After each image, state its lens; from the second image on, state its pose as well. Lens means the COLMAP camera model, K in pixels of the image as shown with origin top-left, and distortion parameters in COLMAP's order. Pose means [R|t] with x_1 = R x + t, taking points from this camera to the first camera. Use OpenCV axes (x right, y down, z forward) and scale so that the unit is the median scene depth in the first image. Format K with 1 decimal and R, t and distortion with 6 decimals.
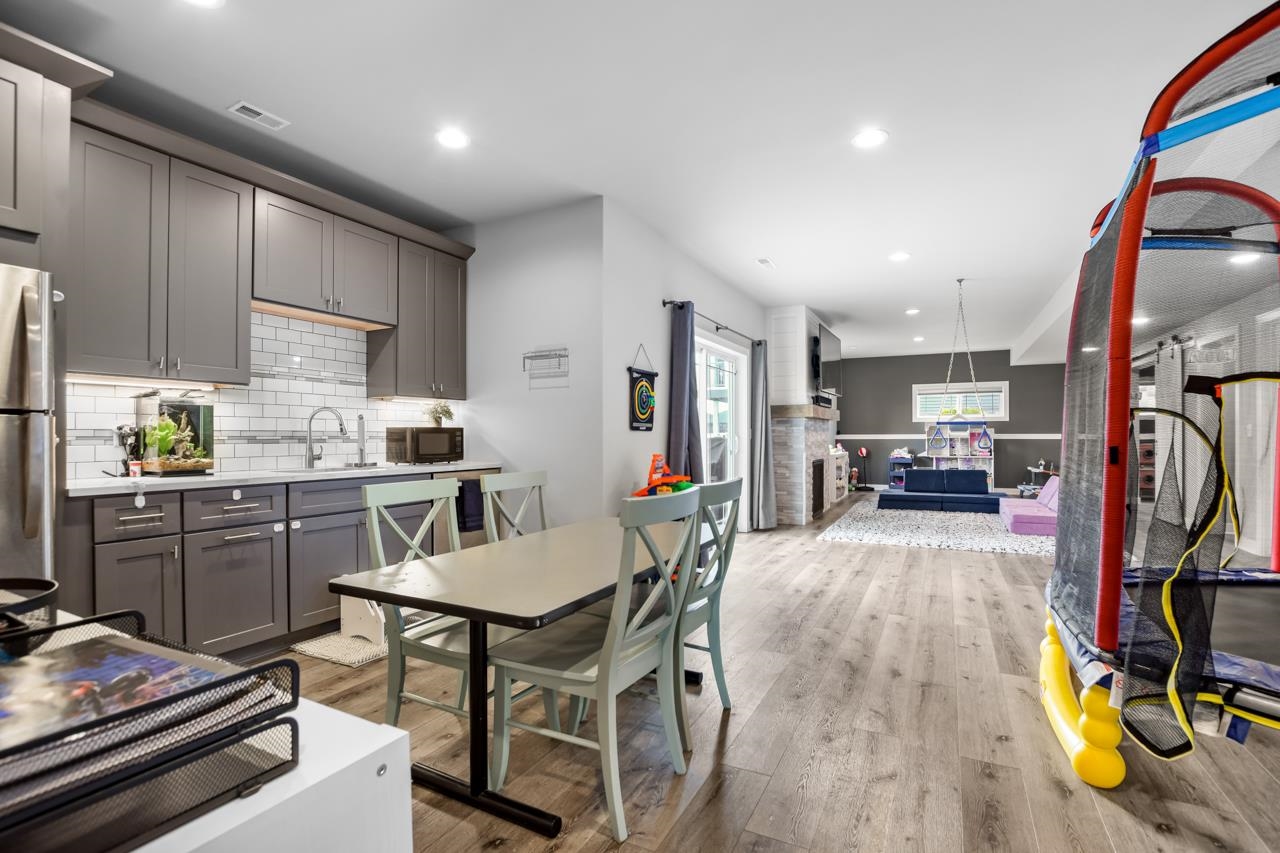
lens RADIAL K [[572.9, 0, 647.9], [0, 572.9, 439.2], [0, 0, 1]] dist [-0.034327, 0.005806]
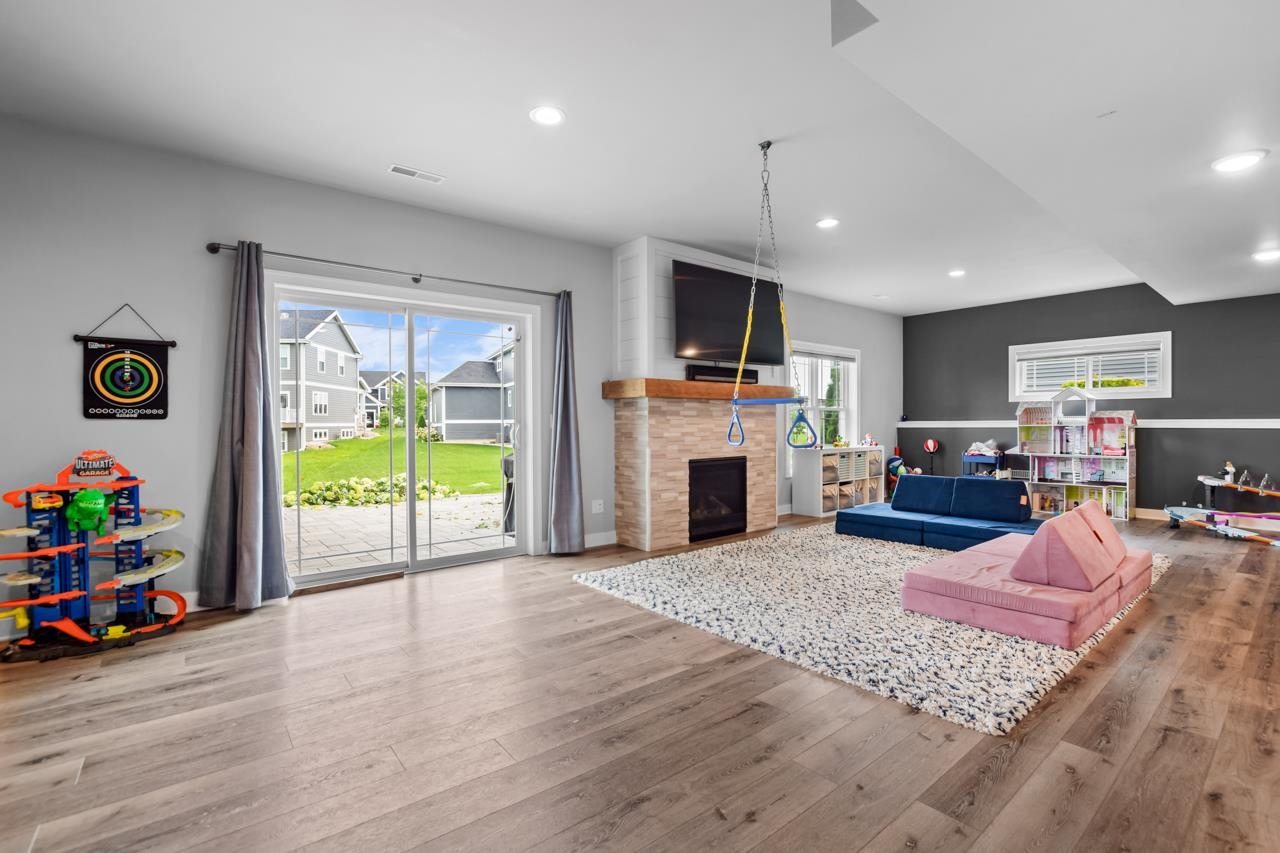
lens RADIAL K [[572.9, 0, 649.4], [0, 572.9, 429.6], [0, 0, 1]] dist [-0.034327, 0.005806]
pose [[0.917398, 0.001948, -0.397966, 0.958616], [0.000354, 0.999984, 0.005711, -0.004766], [0.397970, -0.005381, 0.917383, 0.627410]]
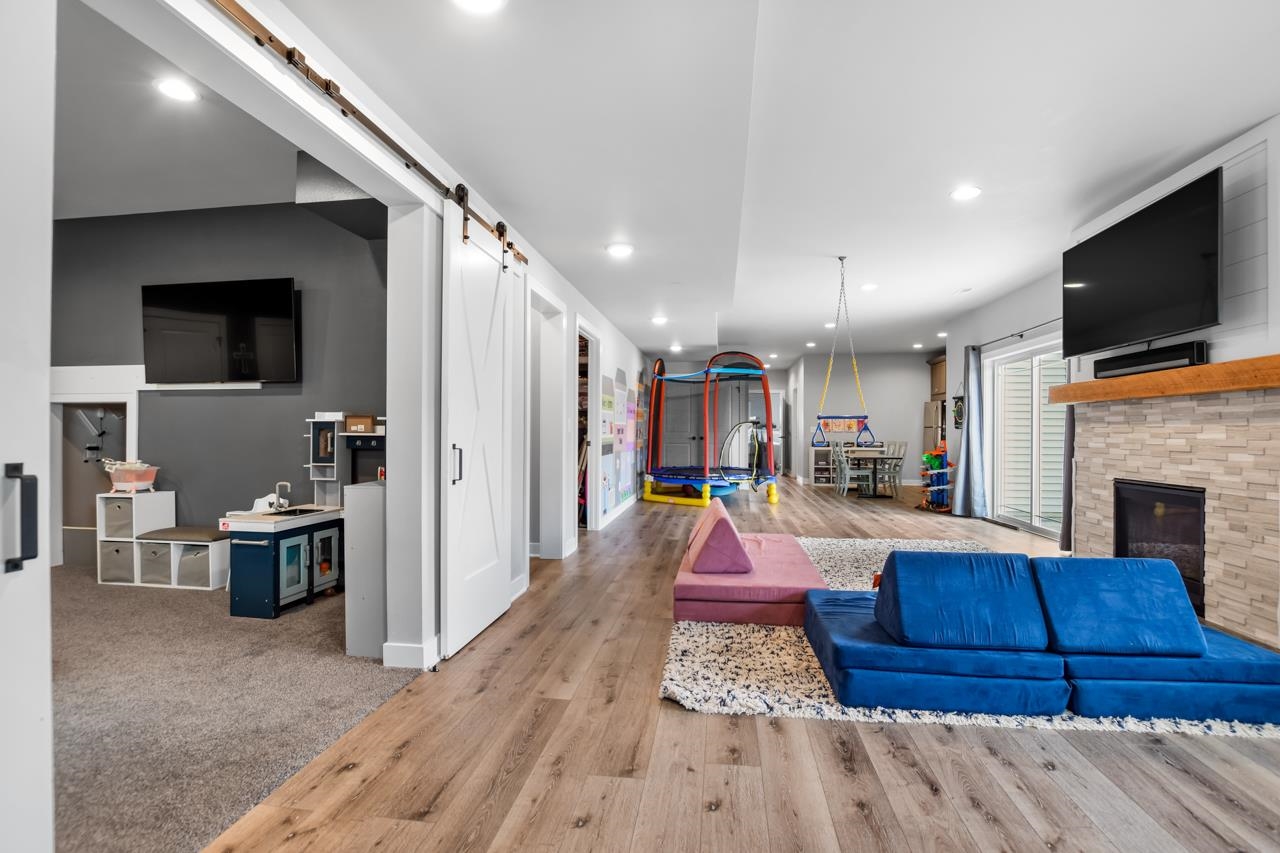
lens RADIAL K [[572.9, 0, 651.5], [0, 572.9, 430.4], [0, 0, 1]] dist [-0.034327, 0.005806]
pose [[-0.937012, -0.001831, -0.349293, 1.639633], [-0.004203, 0.999973, 0.006033, -0.016773], [0.349273, 0.007121, -0.936994, 2.474883]]
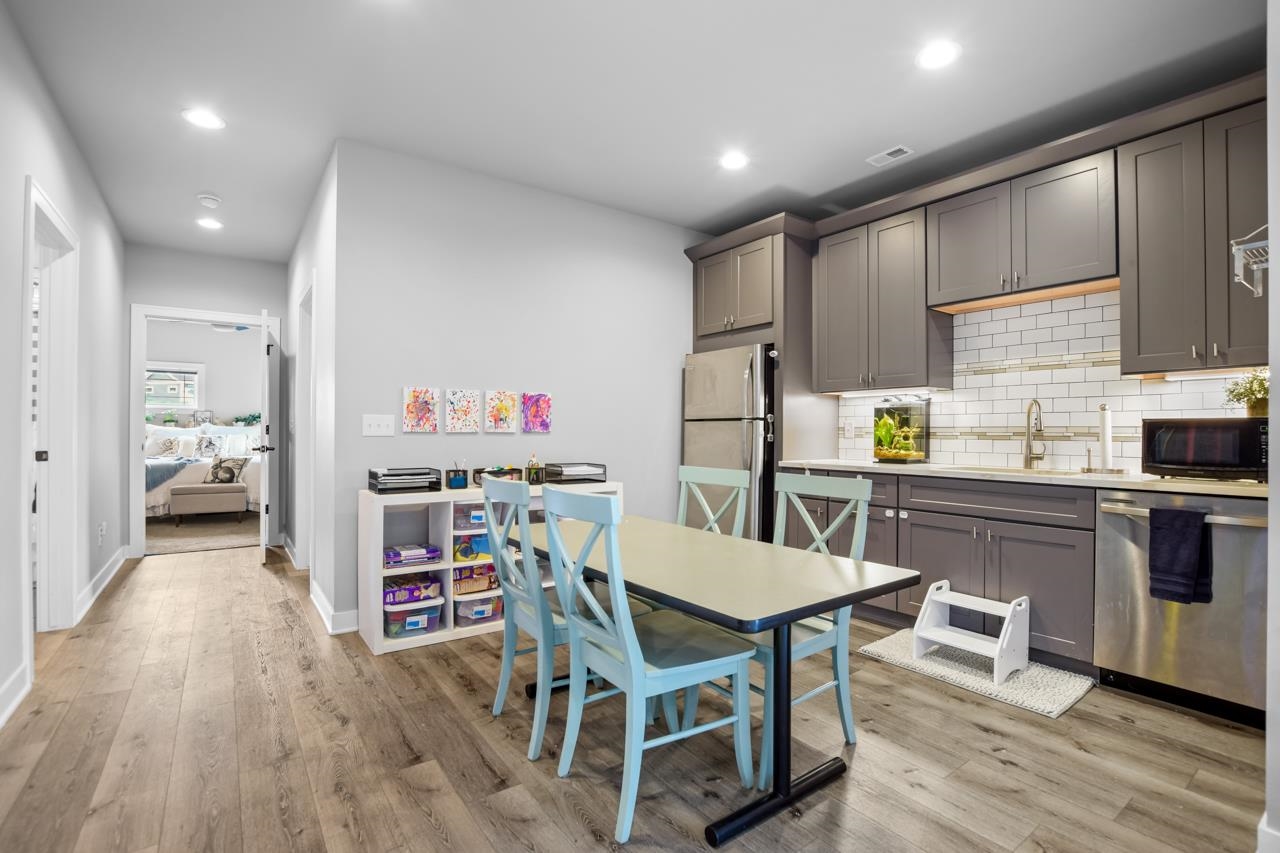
lens RADIAL K [[572.9, 0, 640.9], [0, 572.9, 433.2], [0, 0, 1]] dist [-0.034327, 0.005806]
pose [[-0.441977, 0.000685, -0.897026, 0.398558], [-0.009786, 0.999937, 0.005585, -0.002778], [0.896973, 0.011246, -0.441942, 0.724255]]
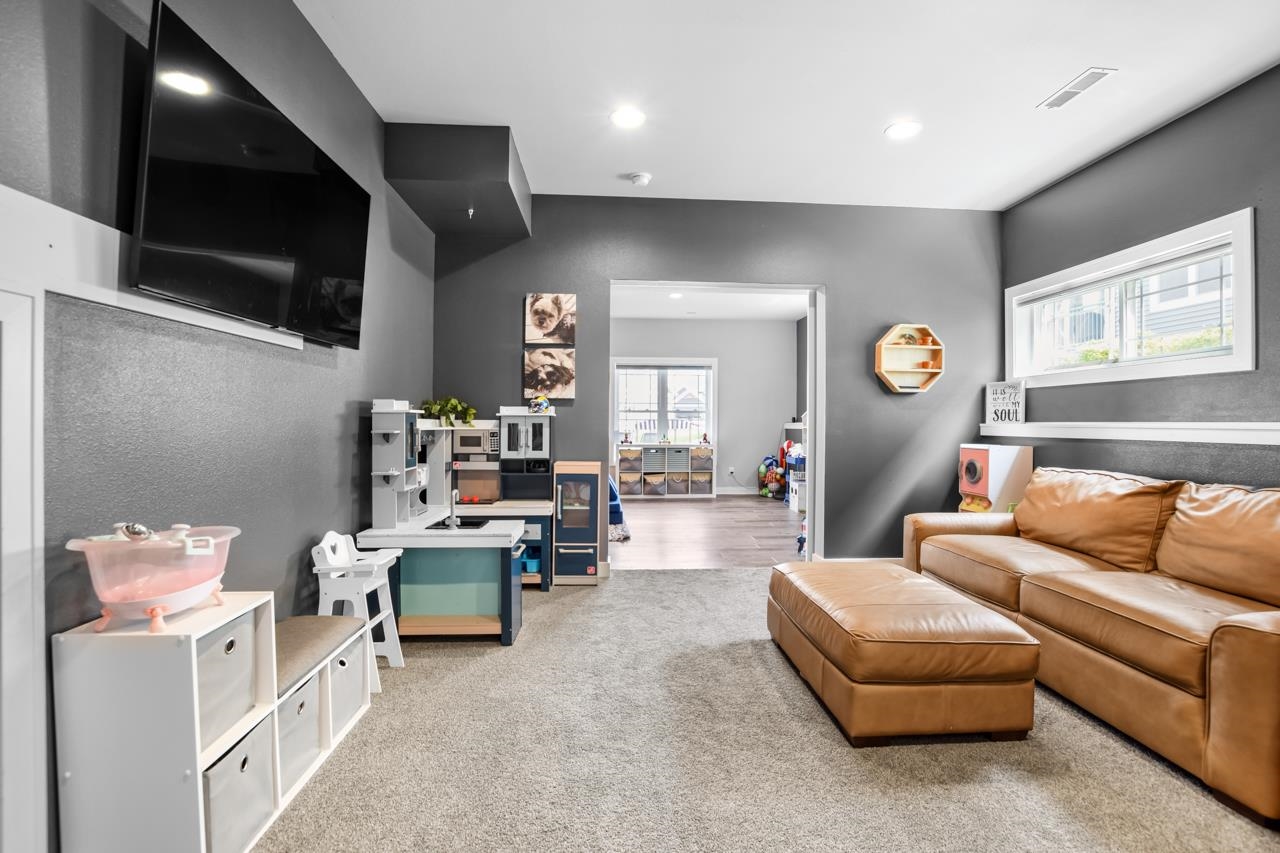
lens RADIAL K [[572.9, 0, 637.6], [0, 572.9, 425.1], [0, 0, 1]] dist [-0.034327, 0.005806]
pose [[0.503868, 0.002146, -0.863778, 2.568445], [-0.011566, 0.999924, -0.004263, 0.000926], [0.863703, 0.012139, 0.503855, 1.336232]]
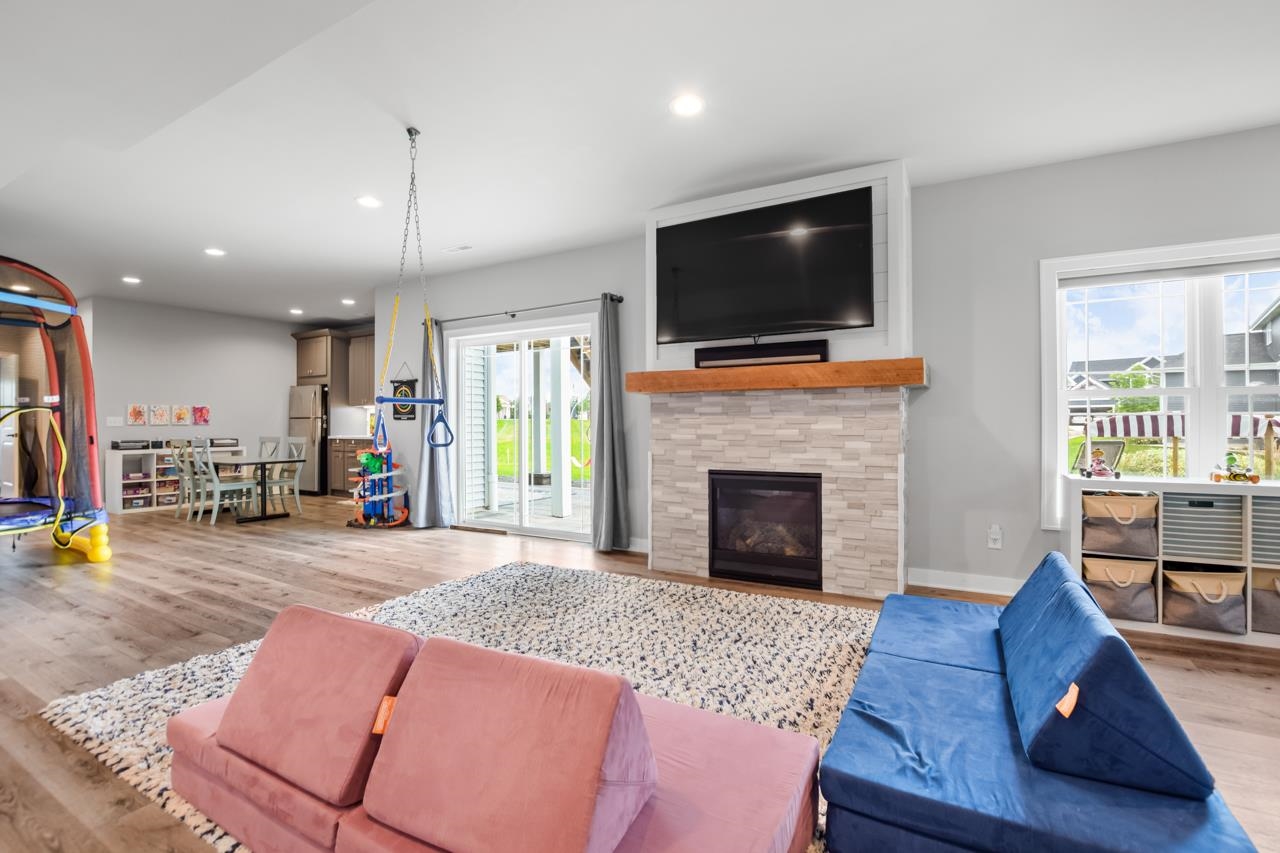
lens RADIAL K [[572.9, 0, 644.2], [0, 572.9, 424.0], [0, 0, 1]] dist [-0.034327, 0.005806]
pose [[-0.032339, 0.003831, -0.999470, 1.533170], [-0.004459, 0.999982, 0.003977, -0.013421], [0.999467, 0.004585, -0.032322, 1.754249]]
